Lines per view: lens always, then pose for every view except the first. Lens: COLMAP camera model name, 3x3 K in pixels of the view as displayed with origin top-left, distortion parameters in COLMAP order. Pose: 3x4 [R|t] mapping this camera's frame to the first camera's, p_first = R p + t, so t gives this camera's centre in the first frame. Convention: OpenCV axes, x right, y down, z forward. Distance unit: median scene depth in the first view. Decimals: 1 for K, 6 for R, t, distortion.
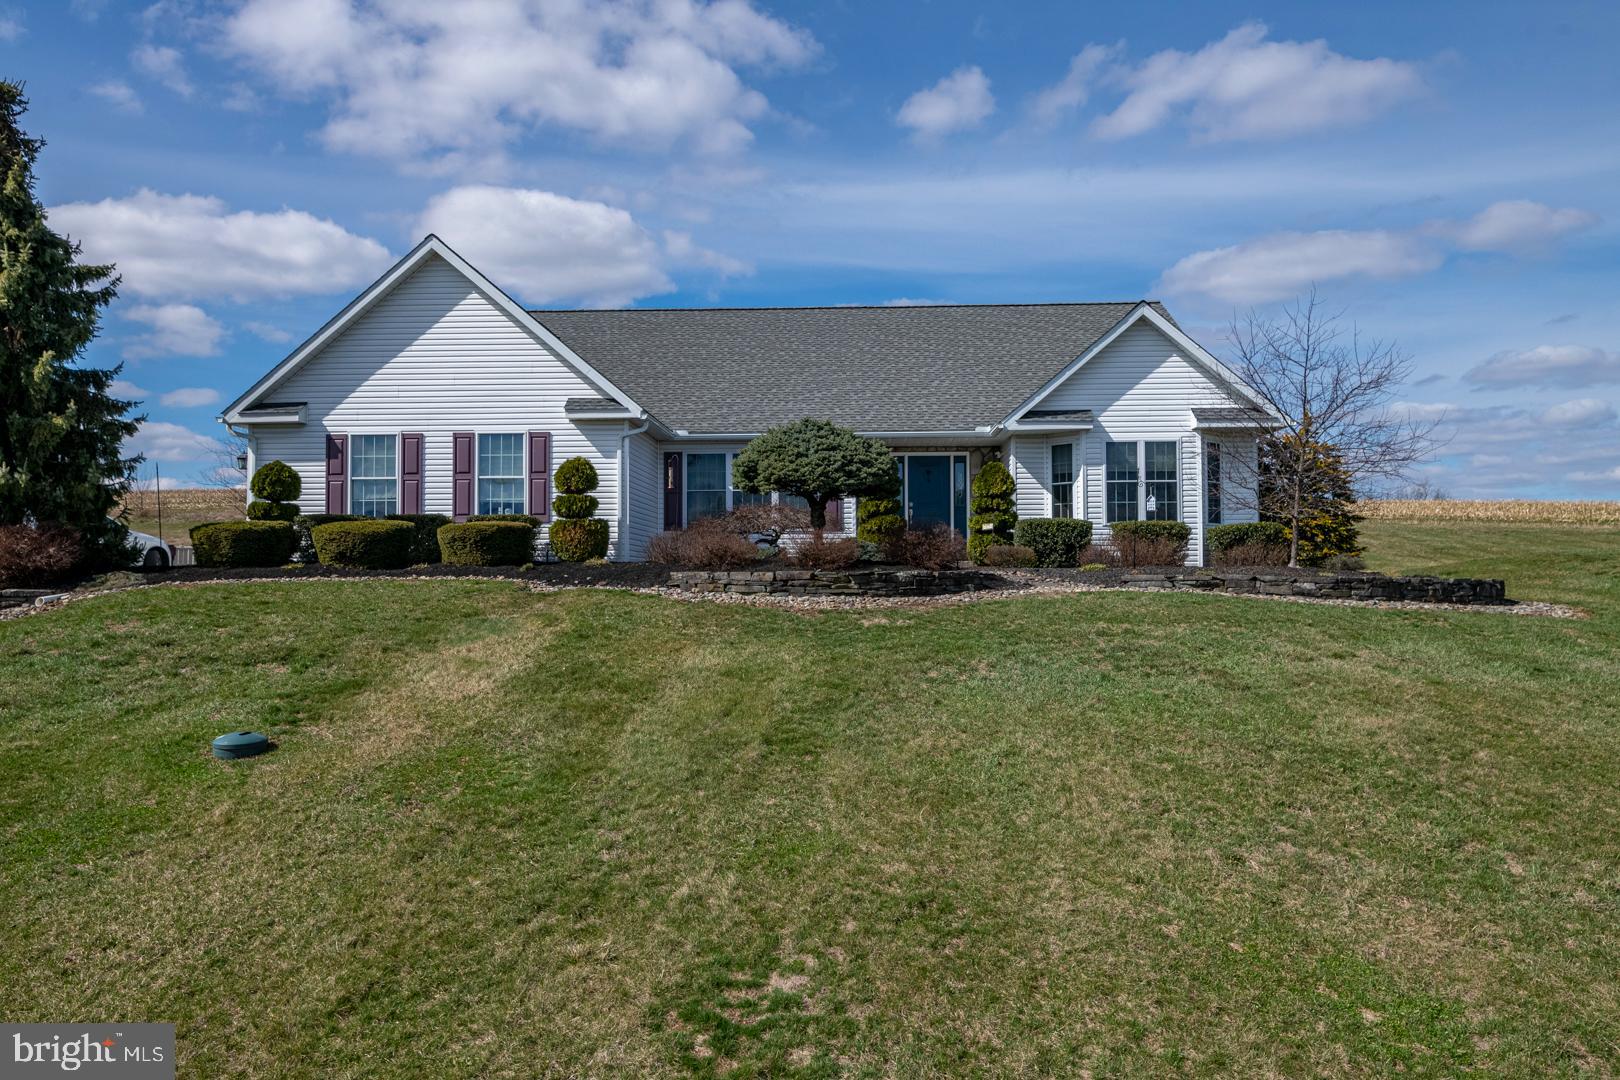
lens RADIAL K [[1223.1, 0, 811.1], [0, 1223.1, 534.2], [0, 0, 1]] dist [0.022119, 0.004093]
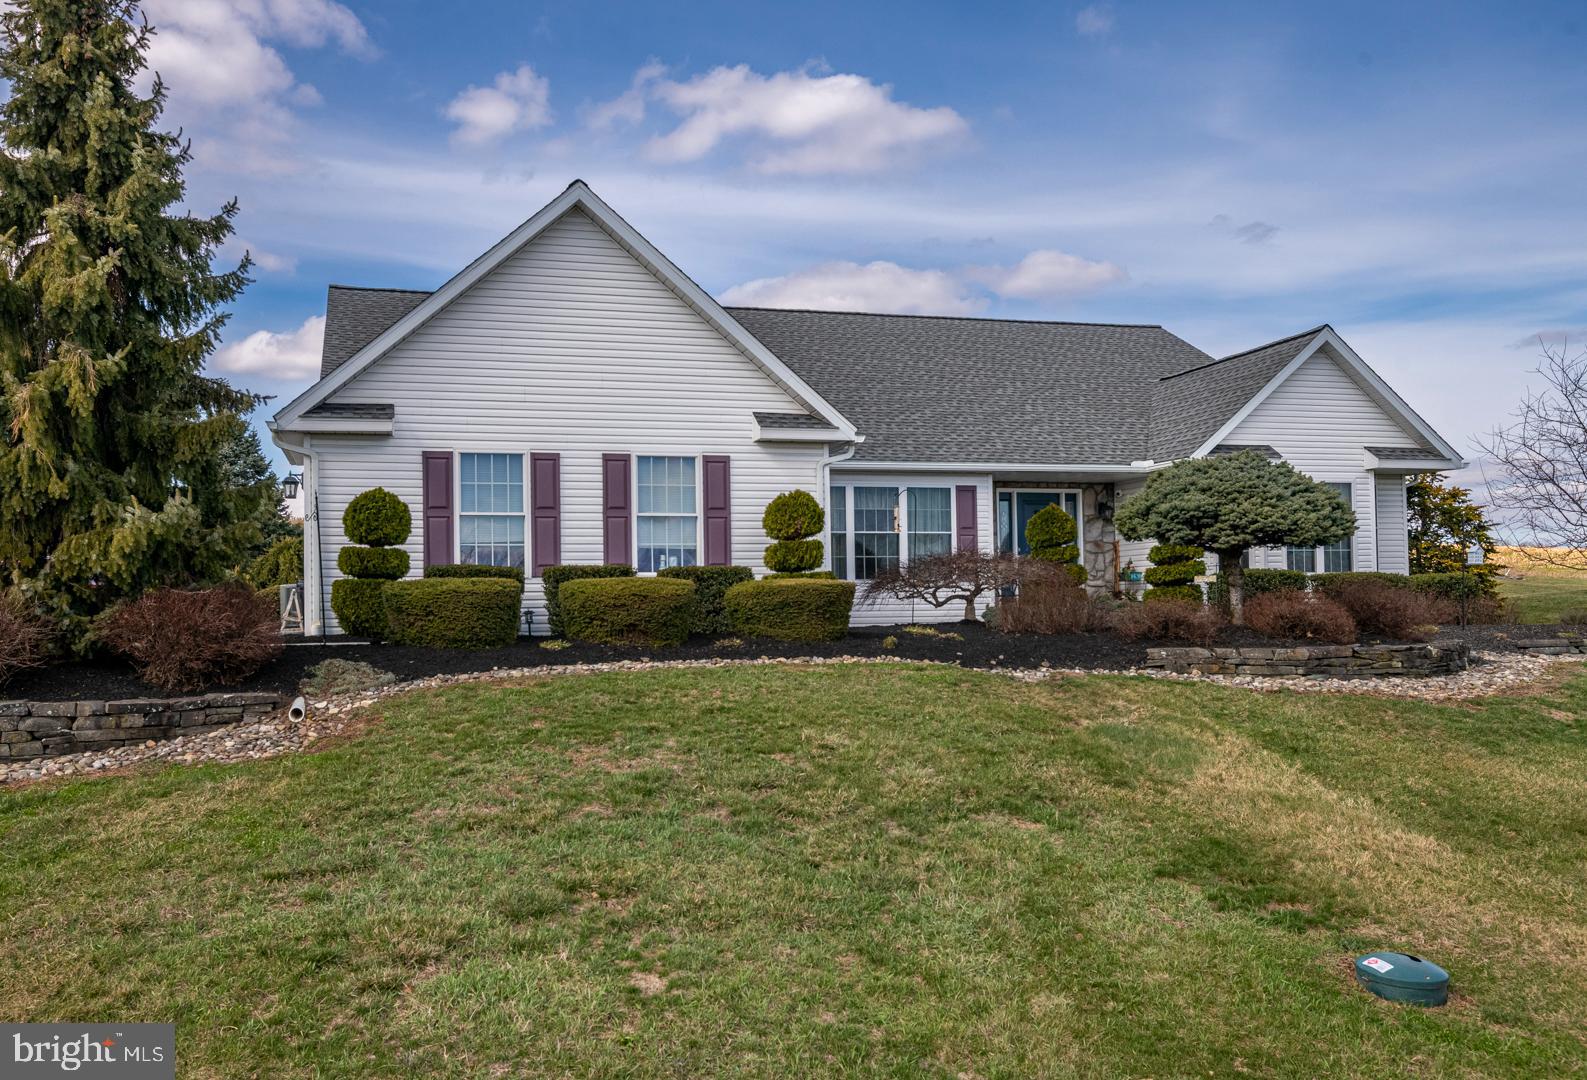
lens RADIAL K [[1315.1, 0, 792.2], [0, 1315.1, 545.2], [0, 0, 1]] dist [-0.001081, 0.001348]
pose [[0.950742, 0.004833, 0.309945, -0.427201], [0.000551, 0.999850, -0.017283, -0.014167], [-0.309982, 0.016602, 0.950597, 0.220061]]
